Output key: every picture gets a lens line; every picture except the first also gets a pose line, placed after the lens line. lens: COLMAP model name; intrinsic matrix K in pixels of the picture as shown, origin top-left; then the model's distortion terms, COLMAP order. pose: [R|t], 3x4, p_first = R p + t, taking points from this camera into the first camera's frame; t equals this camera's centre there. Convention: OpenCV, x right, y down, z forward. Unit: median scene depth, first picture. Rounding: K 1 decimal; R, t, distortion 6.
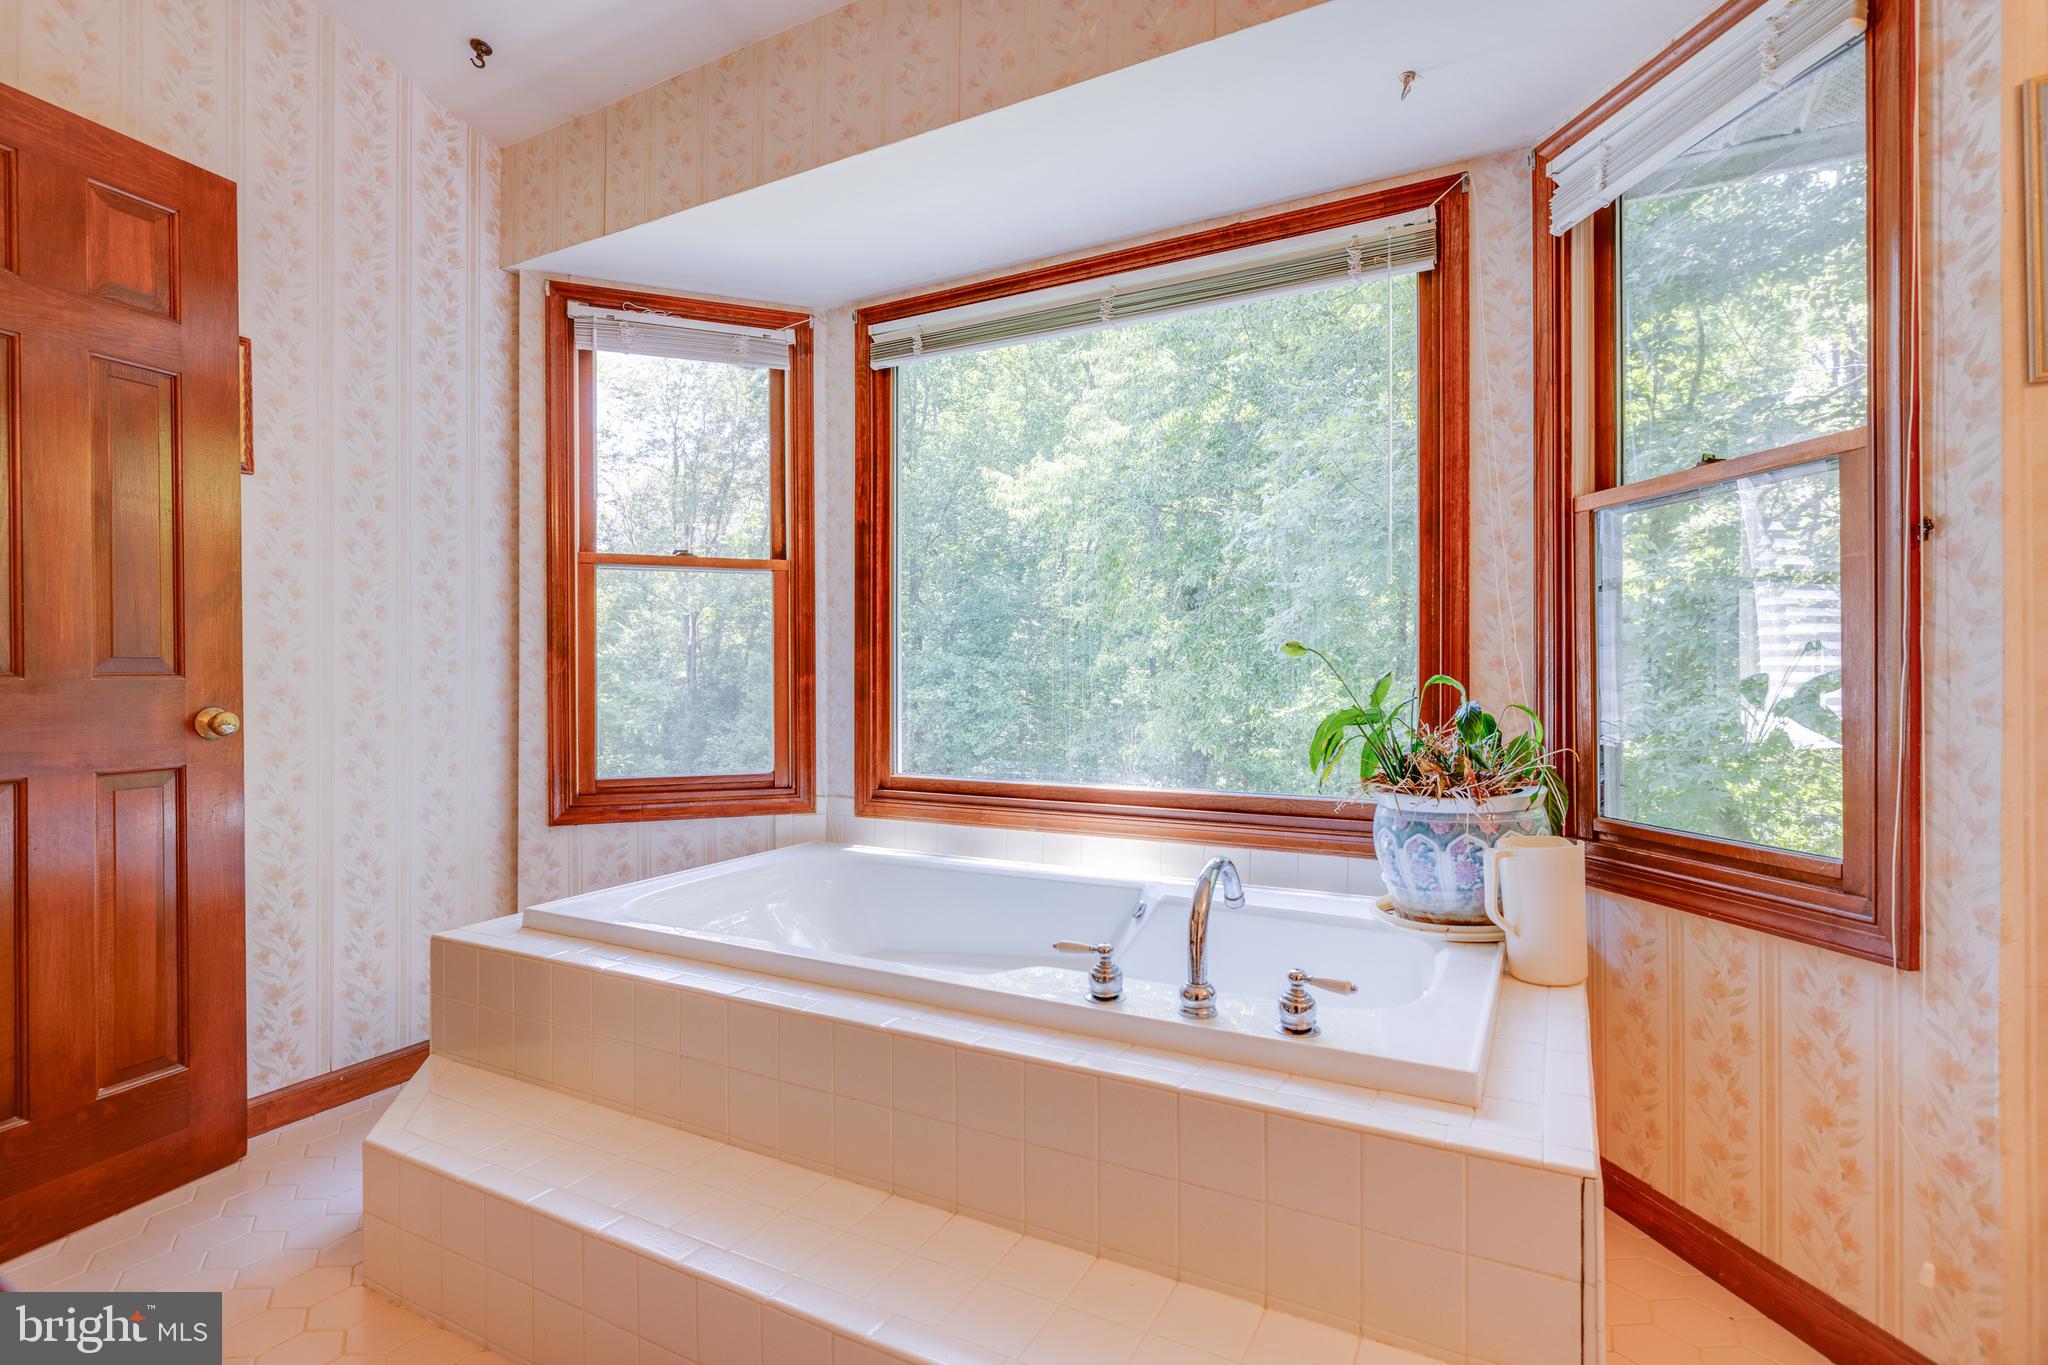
lens RADIAL K [[984.5, 0, 994.1], [0, 984.5, 673.4], [0, 0, 1]] dist [-0.000724, 0.000491]
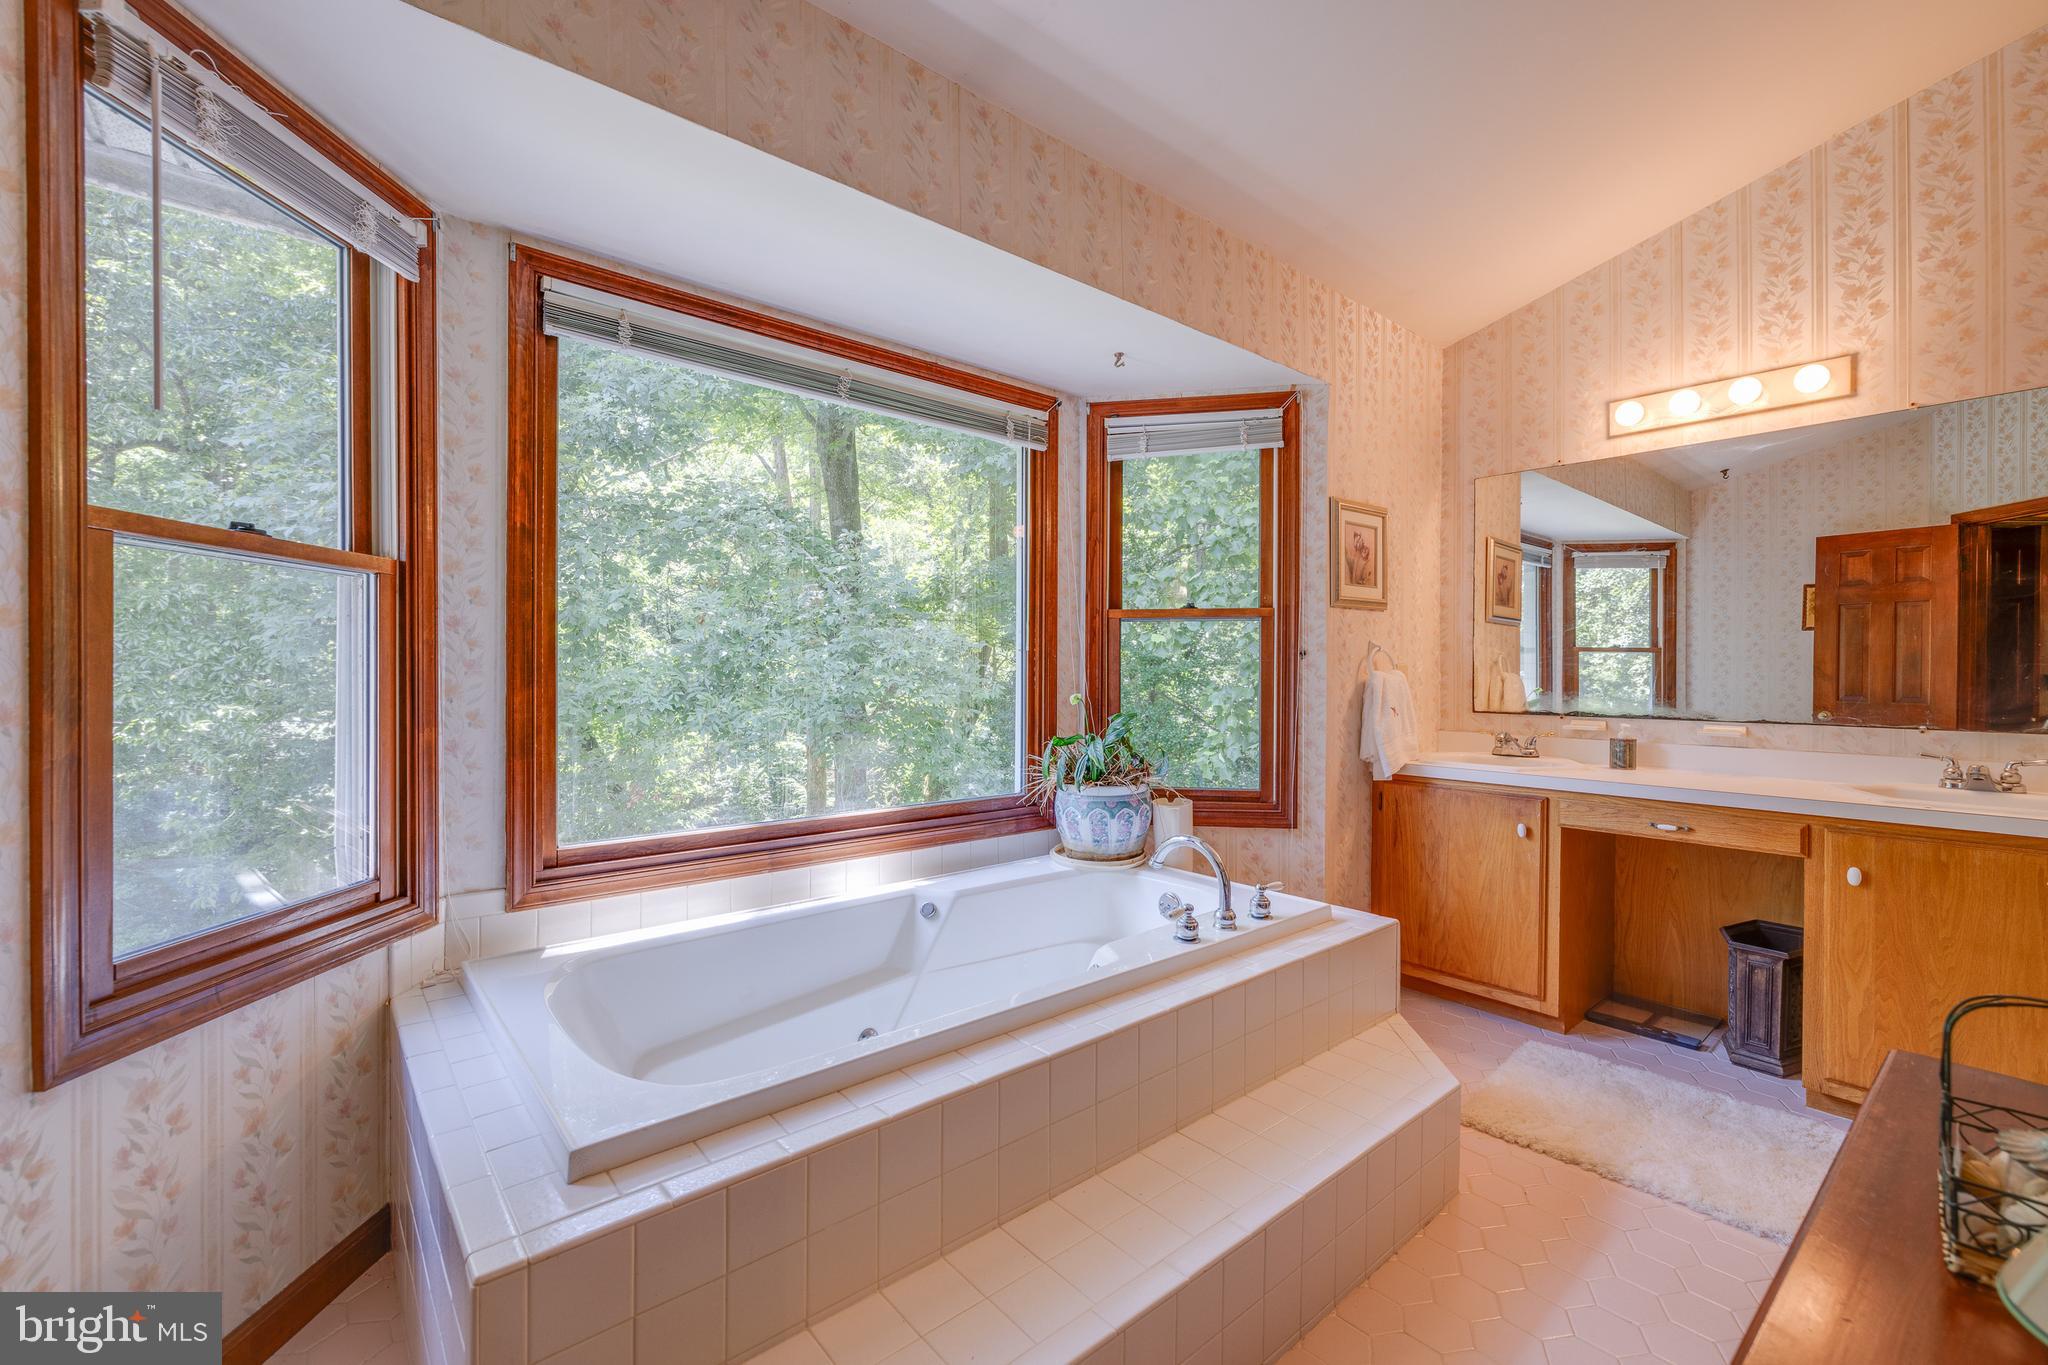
lens RADIAL K [[868.1, 0, 1024.0], [0, 868.1, 682.5], [0, 0, 1]] dist [0.001226, 0.000397]
pose [[0.345260, -0.006650, 0.938484, -0.667732], [-0.006961, 0.999929, 0.009646, -0.043535], [-0.938481, -0.009863, 0.345189, 0.421942]]
